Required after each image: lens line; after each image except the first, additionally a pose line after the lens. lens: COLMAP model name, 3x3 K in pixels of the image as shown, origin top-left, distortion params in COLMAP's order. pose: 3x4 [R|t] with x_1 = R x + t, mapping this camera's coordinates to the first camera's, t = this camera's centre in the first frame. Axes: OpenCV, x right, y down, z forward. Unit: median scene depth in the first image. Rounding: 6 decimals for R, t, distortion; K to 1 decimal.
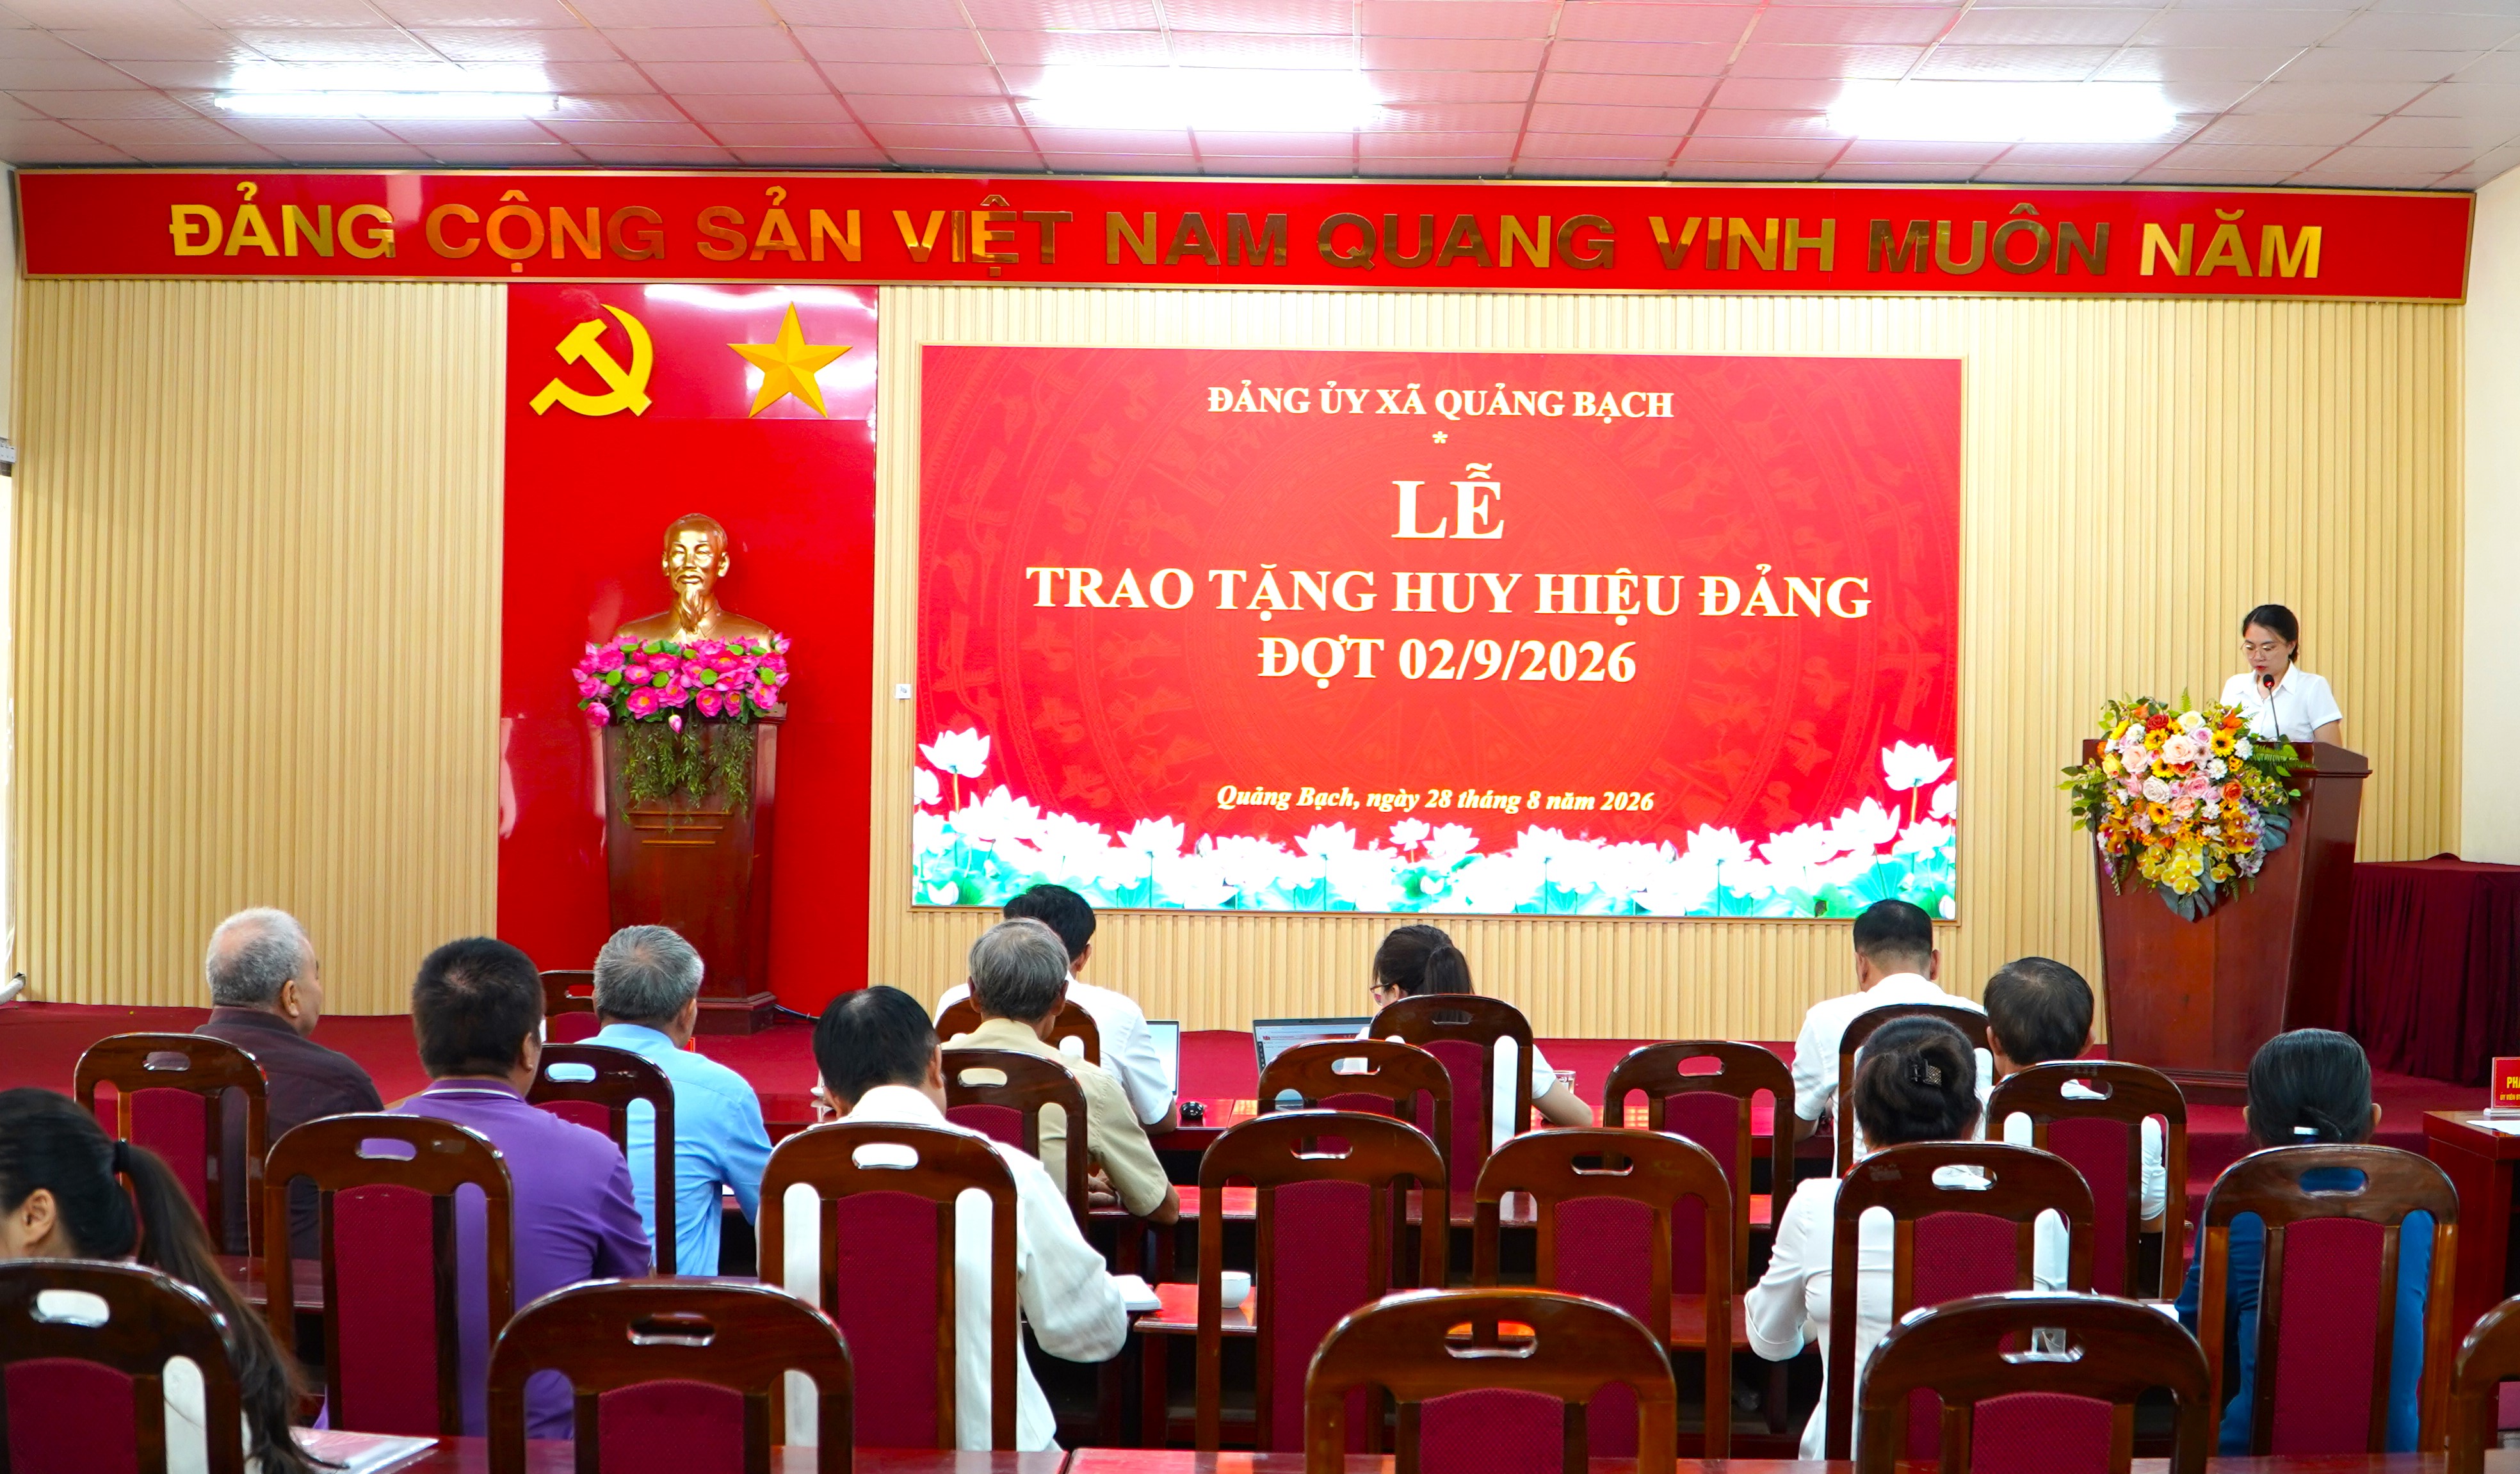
lens RADIAL K [[4141.5, 0, 1260.8], [0, 4141.5, 644.1], [0, 0, 1]] dist [-0.108255, -0.088411]
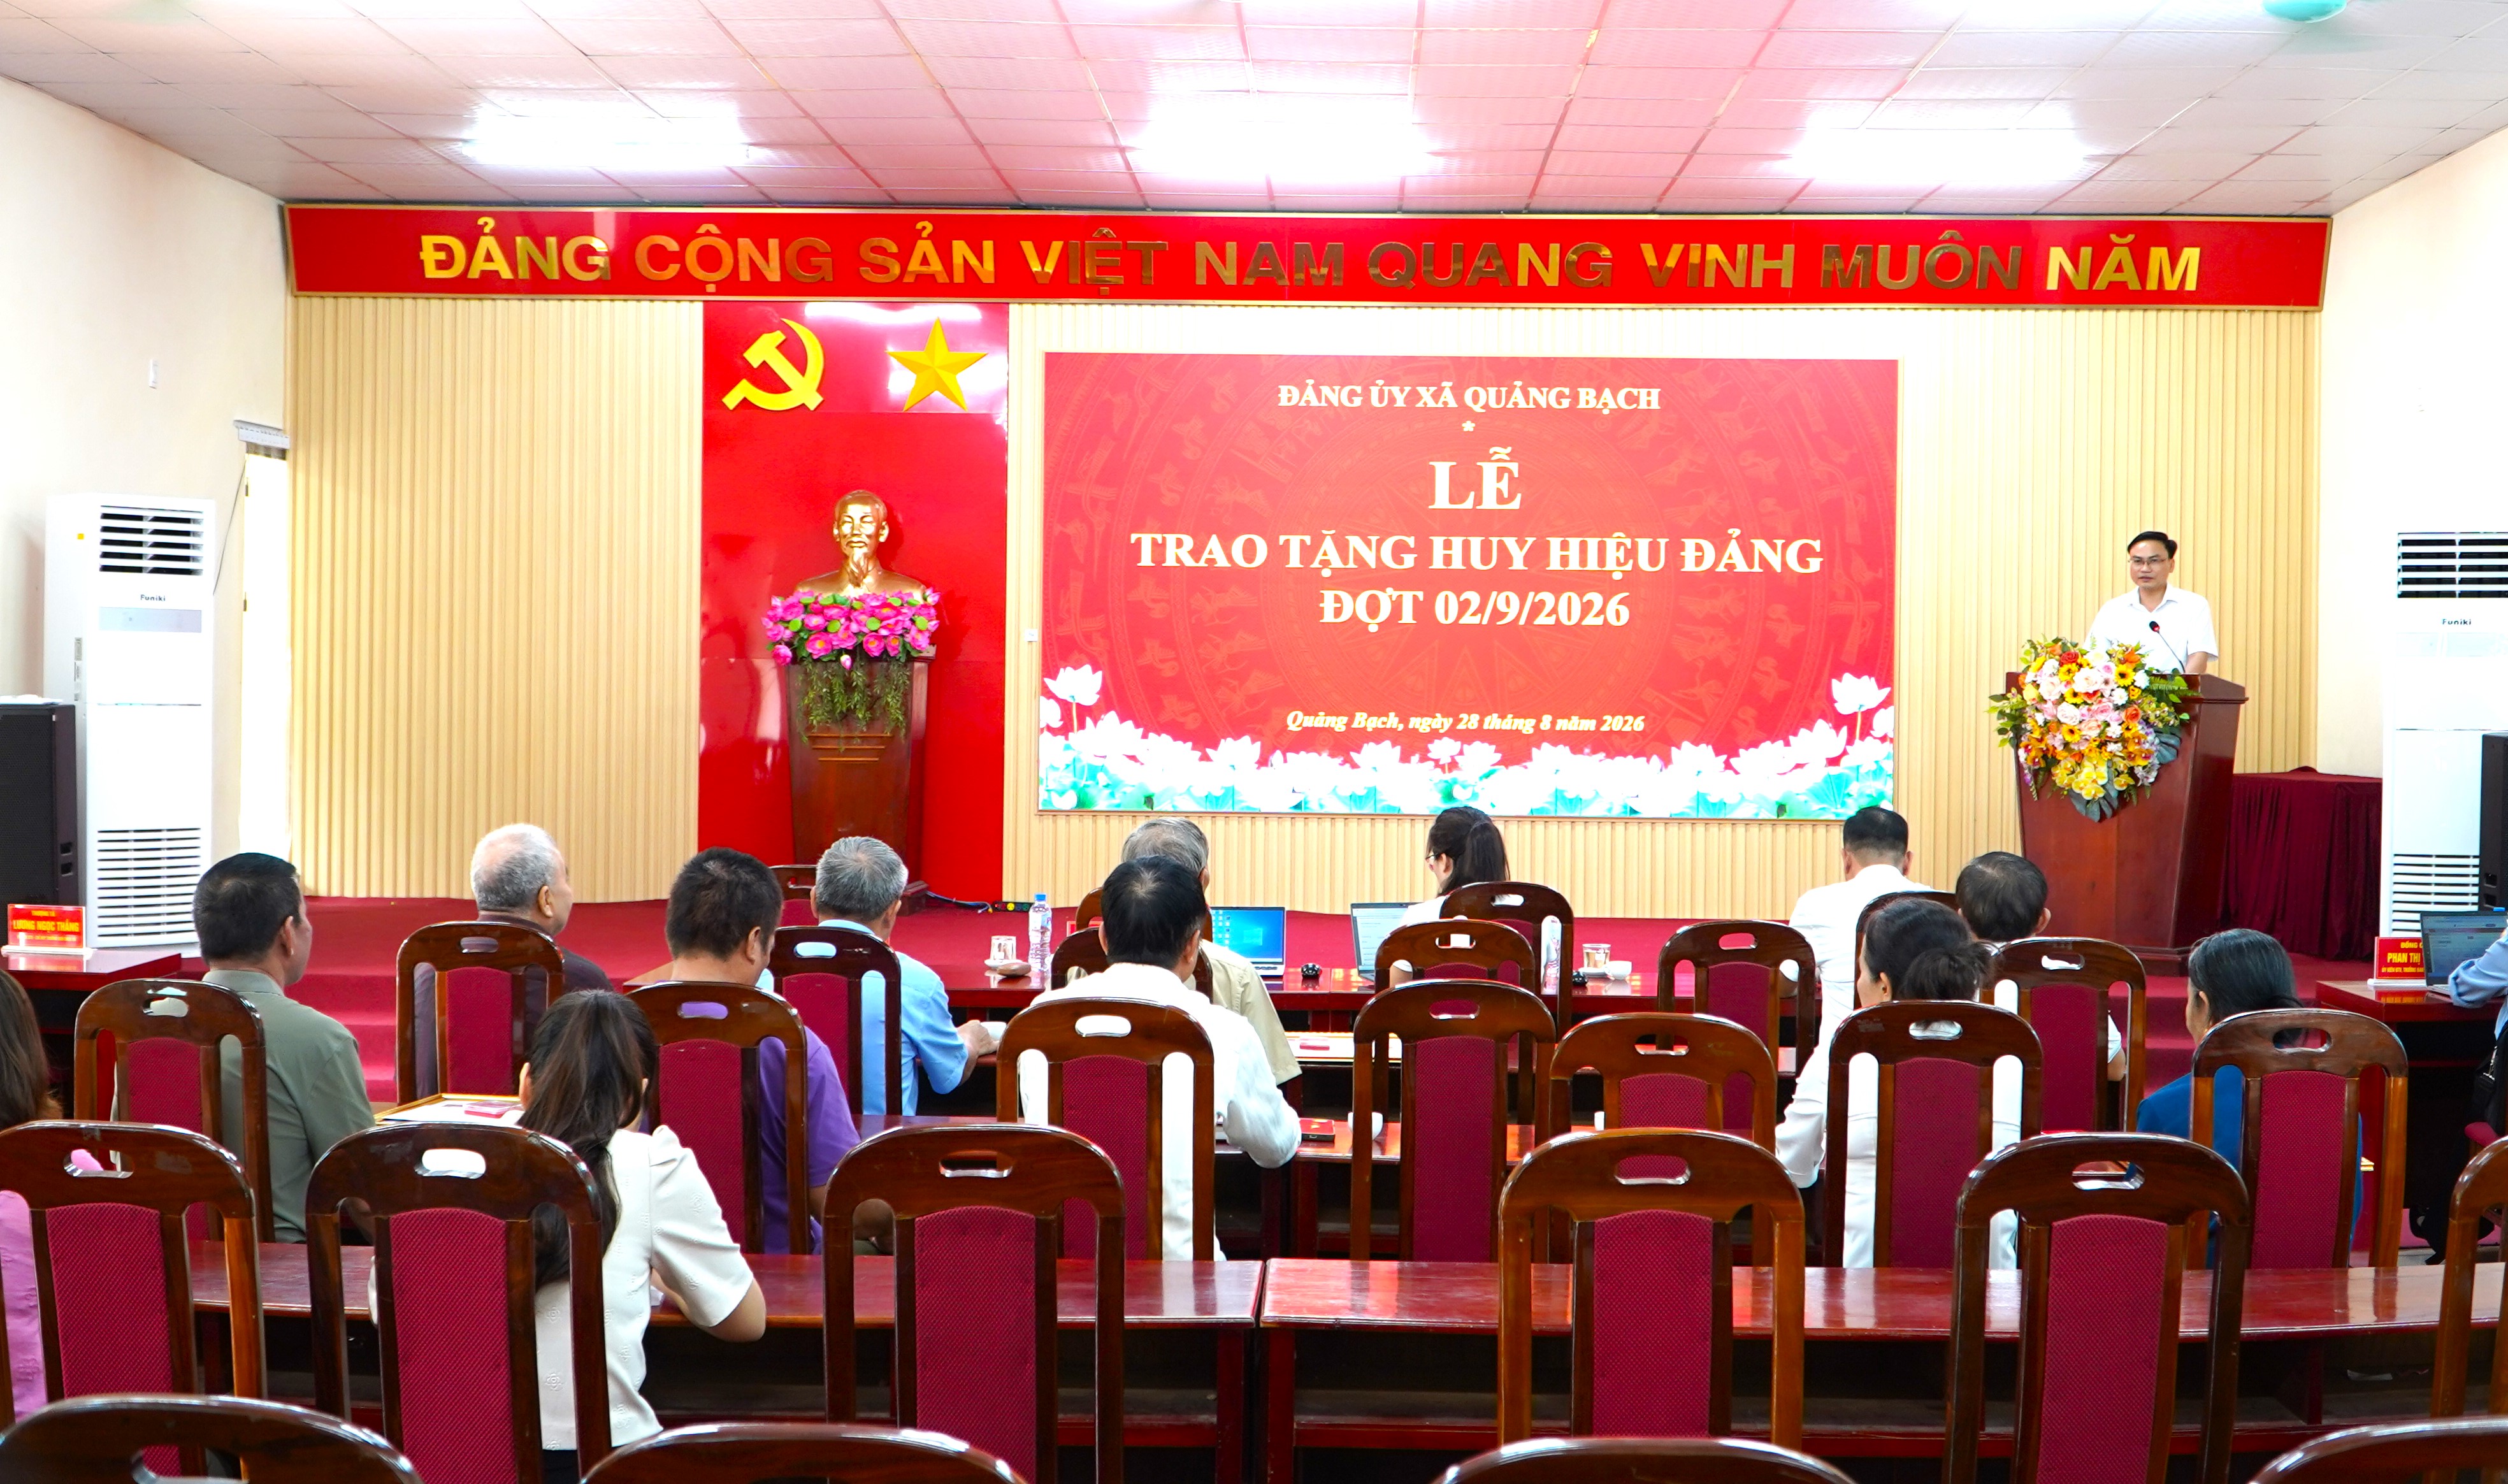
lens RADIAL K [[3370.0, 0, 1248.8], [0, 3370.0, 676.8], [0, 0, 1]] dist [0.021314, -0.091175]
pose [[0.999970, -0.002816, -0.007248, -0.014657], [0.002993, 0.999697, 0.024425, -0.000446], [0.007177, -0.024446, 0.999675, 0.002292]]
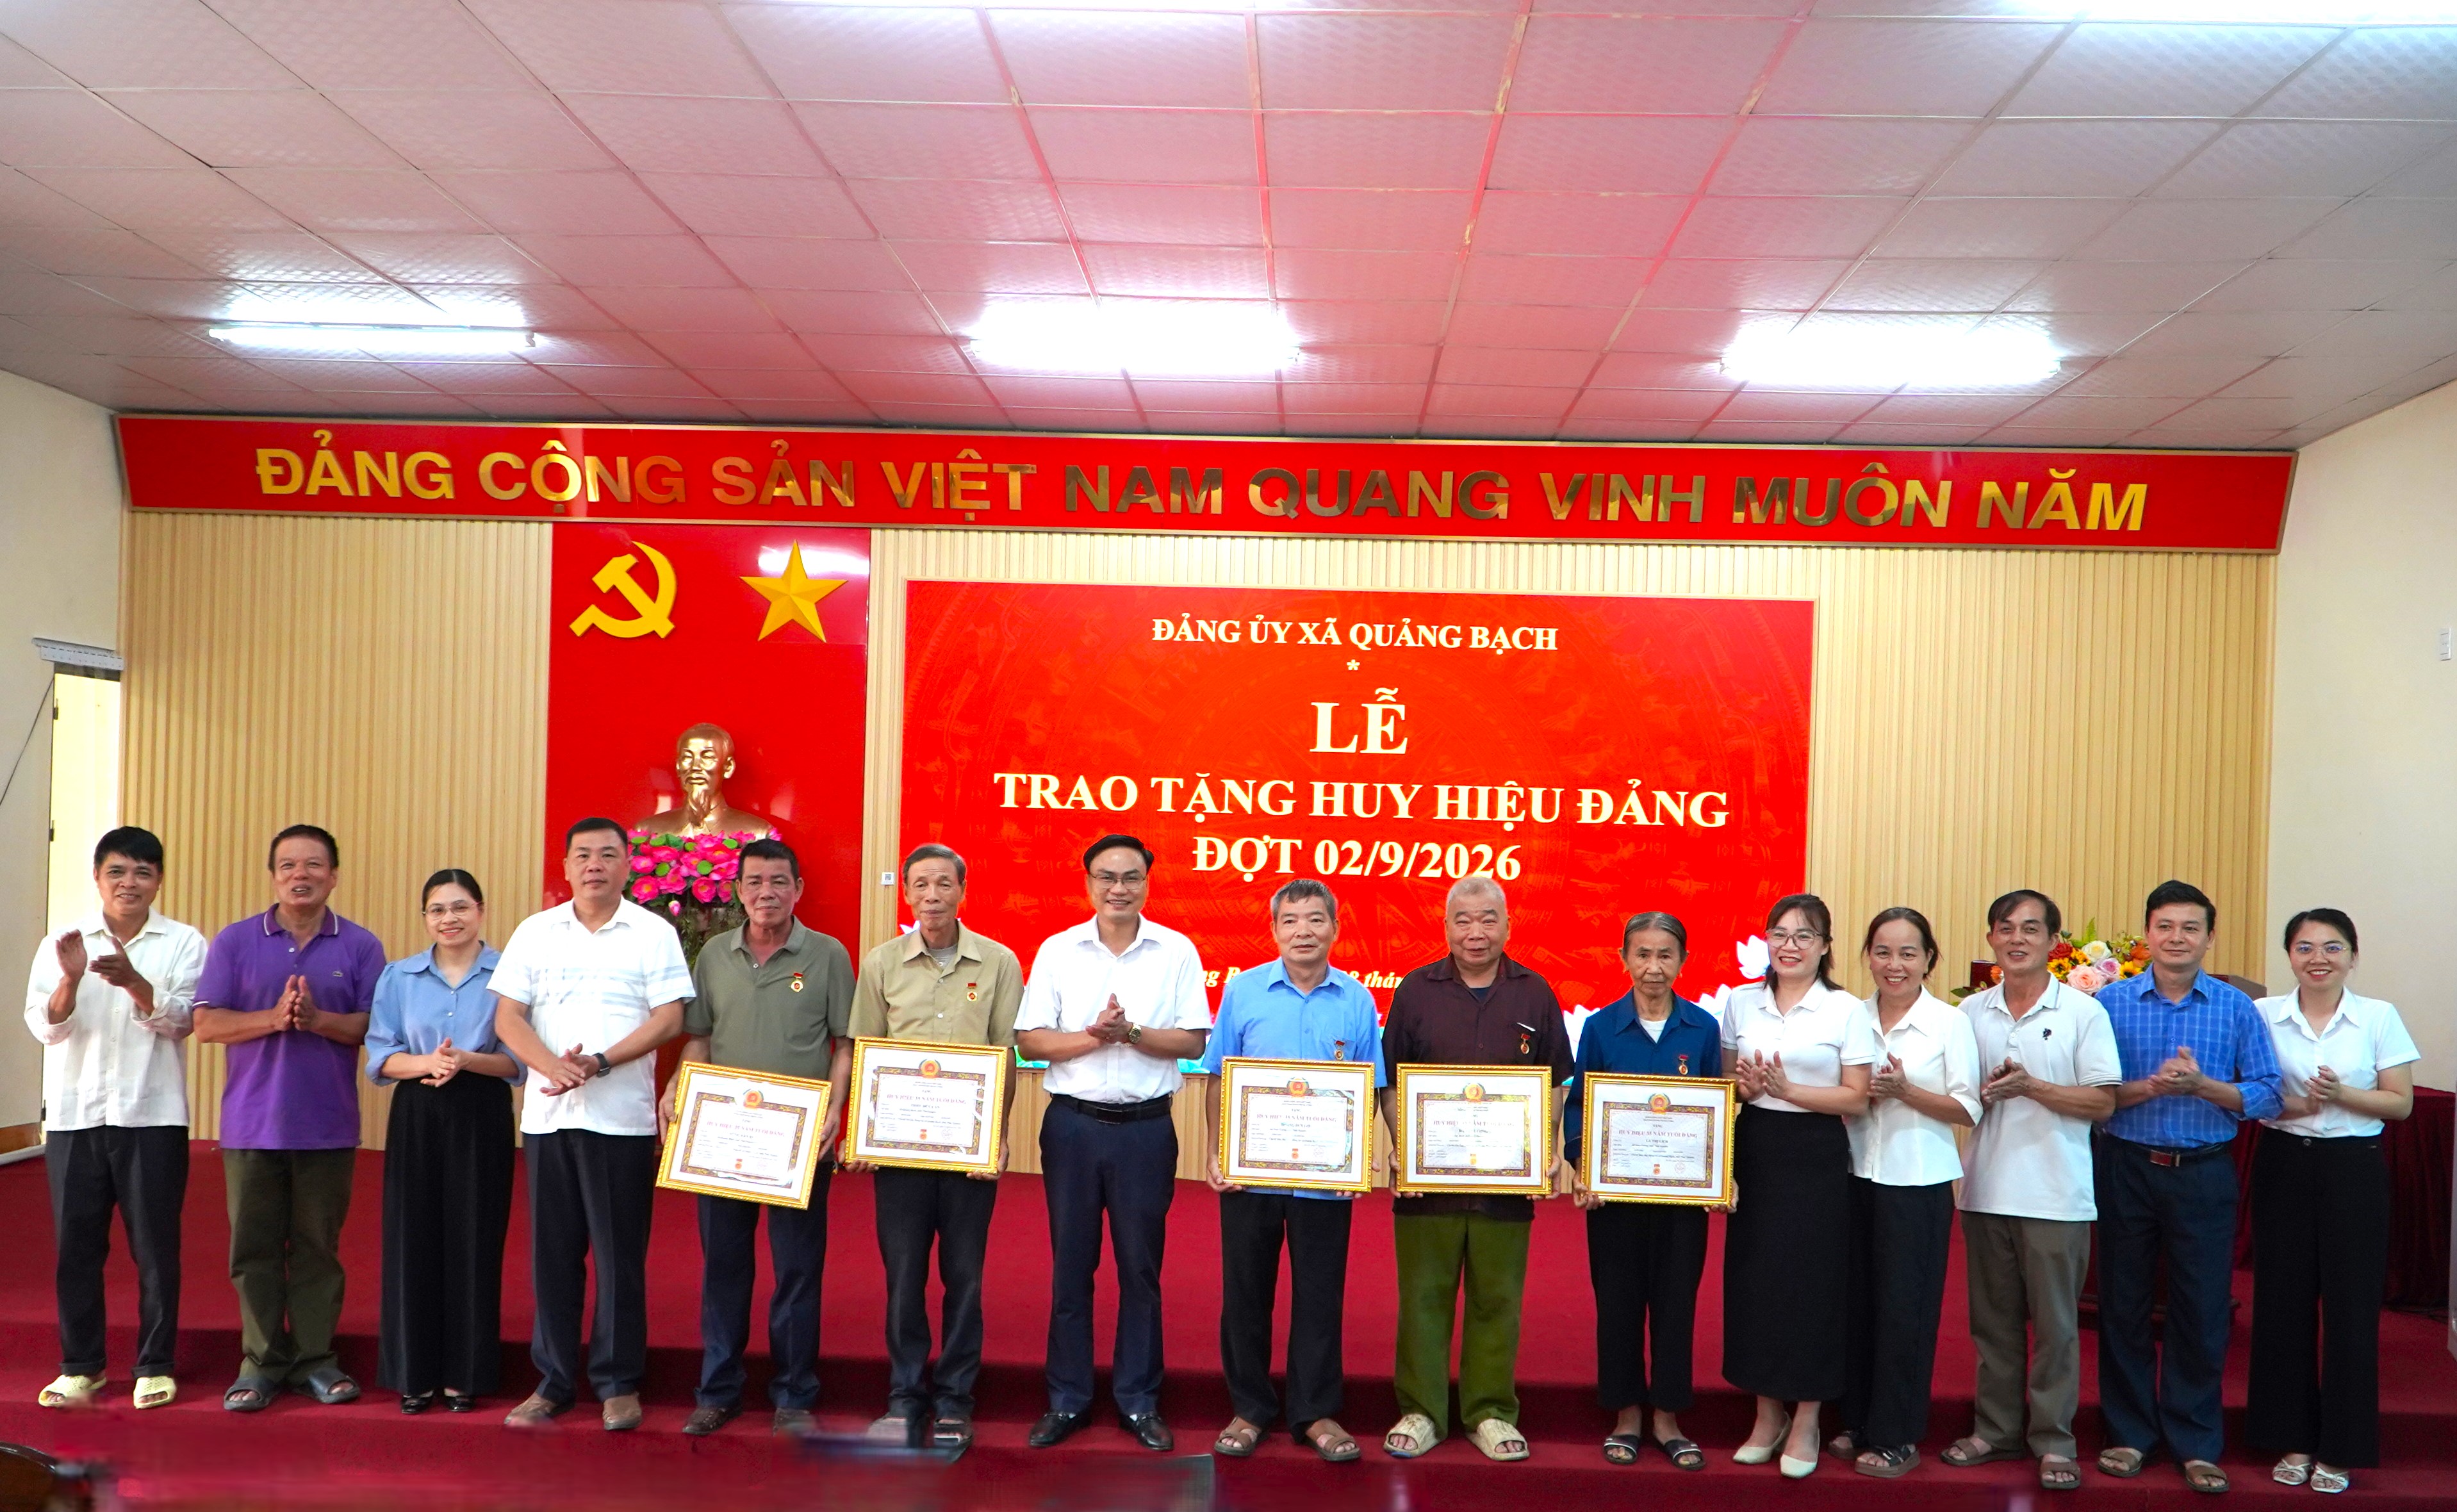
lens RADIAL K [[2176.0, 0, 1210.9], [0, 2176.0, 850.4], [0, 0, 1]] dist [-0.007500, -0.001686]
pose [[0.999474, 0.014419, -0.029041, 0.022107], [-0.013627, 0.999535, 0.027292, -0.014443], [0.029421, -0.026882, 0.999206, 0.393532]]
